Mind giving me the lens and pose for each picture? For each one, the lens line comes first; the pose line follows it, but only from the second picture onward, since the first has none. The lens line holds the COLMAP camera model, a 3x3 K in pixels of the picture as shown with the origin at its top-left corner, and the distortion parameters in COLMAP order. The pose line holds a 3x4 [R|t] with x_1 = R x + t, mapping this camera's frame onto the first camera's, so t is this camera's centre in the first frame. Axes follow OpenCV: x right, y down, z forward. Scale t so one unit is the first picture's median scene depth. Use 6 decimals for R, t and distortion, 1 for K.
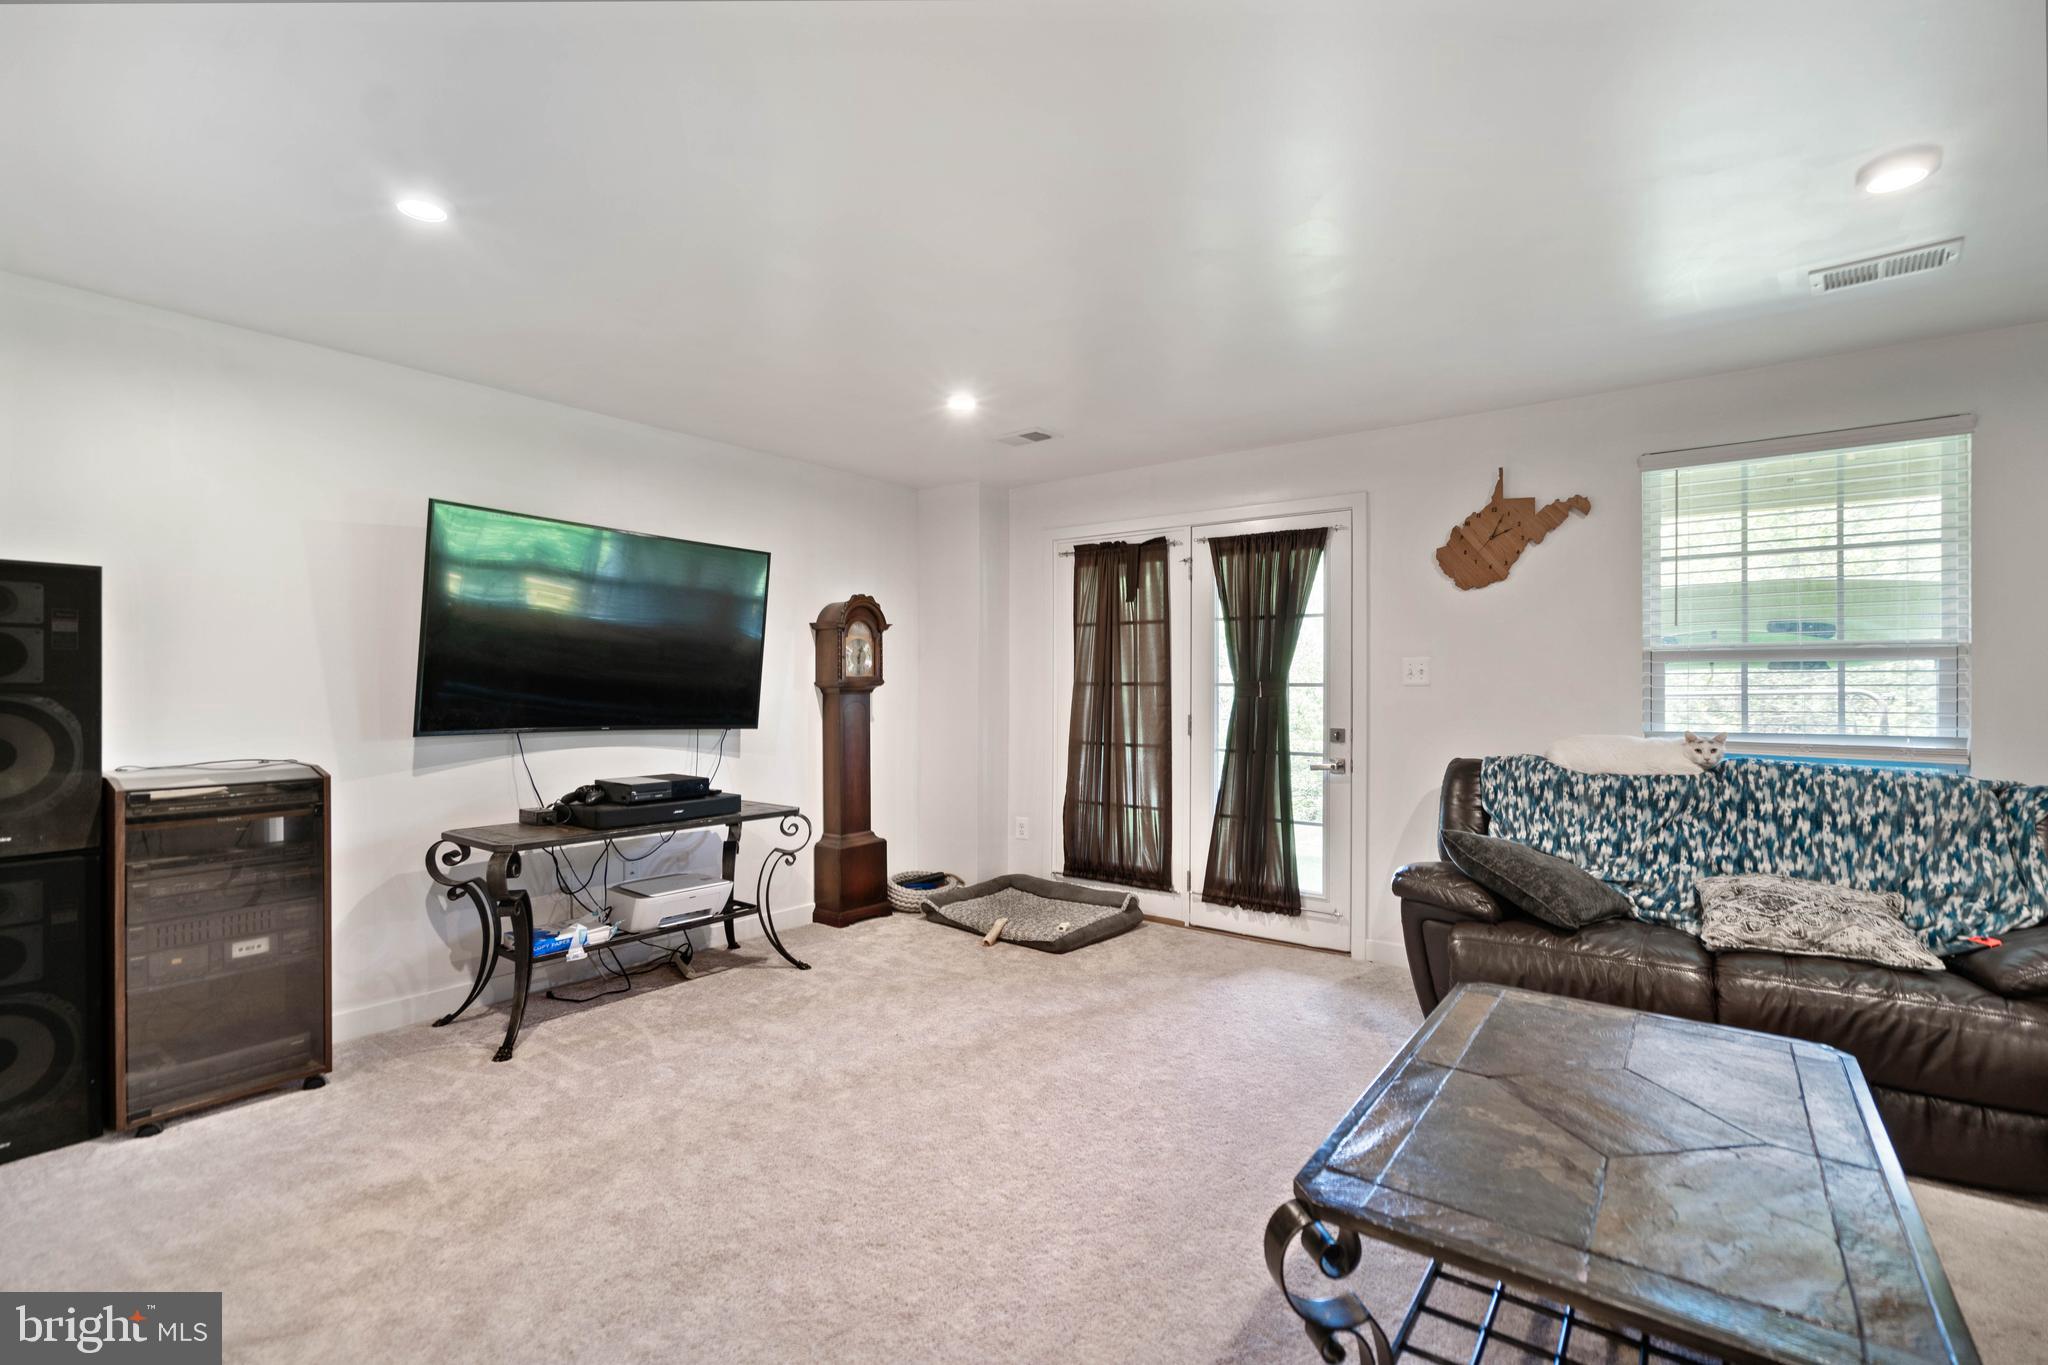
lens RADIAL K [[941.2, 0, 1018.8], [0, 941.2, 688.3], [0, 0, 1]] dist [-0.013478, 0.006254]
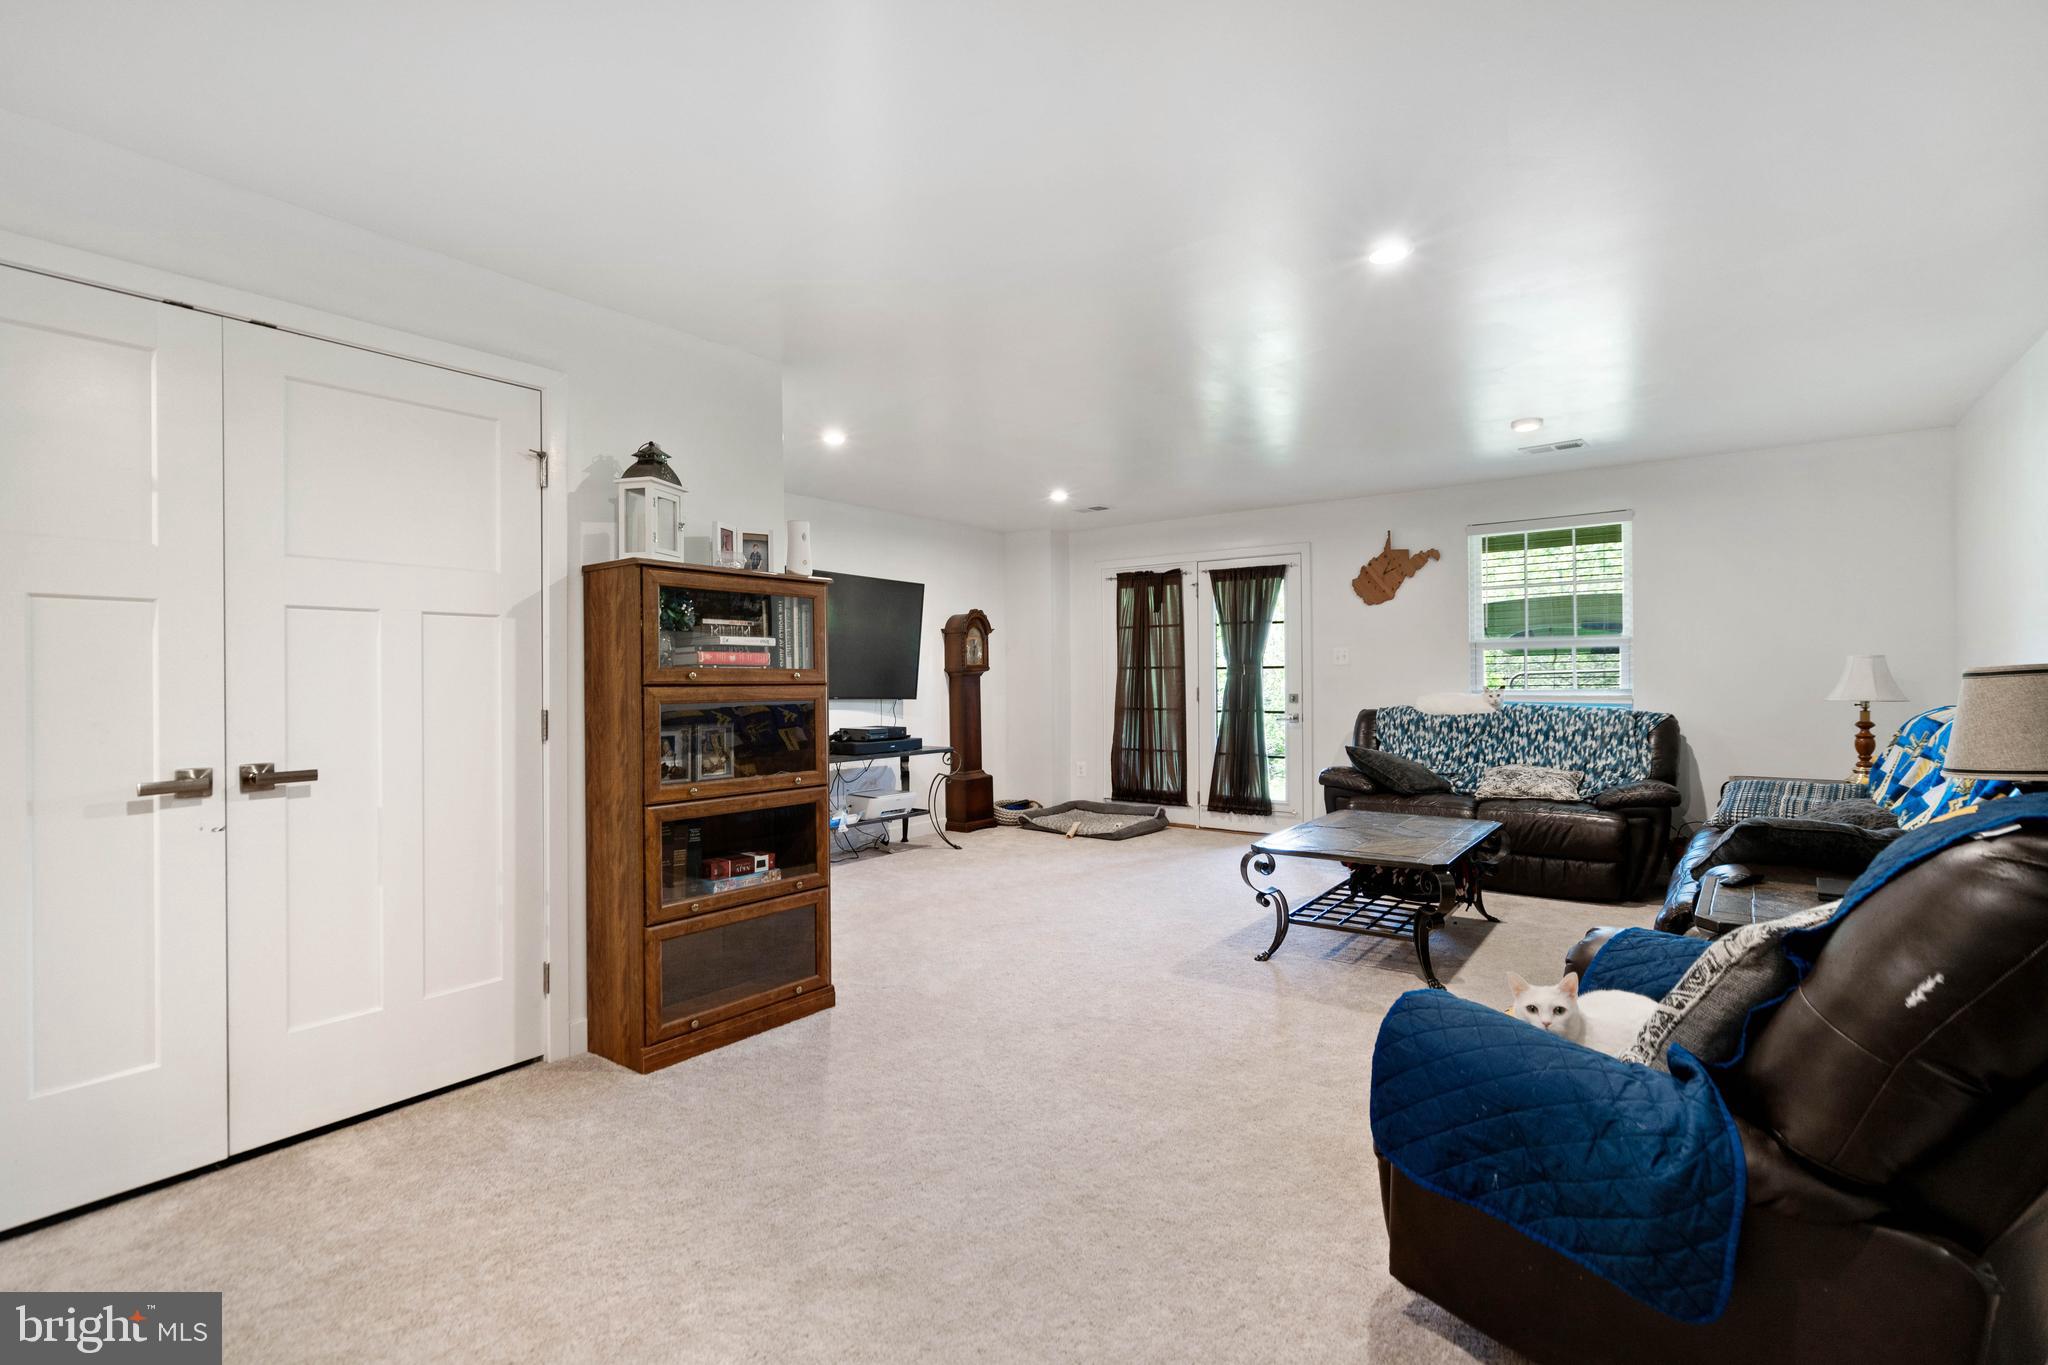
lens RADIAL K [[941.2, 0, 1027.6], [0, 941.2, 683.0], [0, 0, 1]] dist [-0.013478, 0.006254]
pose [[0.999821, -0.012136, 0.014525, -0.123152], [0.012111, 0.999925, 0.001800, 0.016569], [-0.014546, -0.001624, 0.999893, -0.547579]]
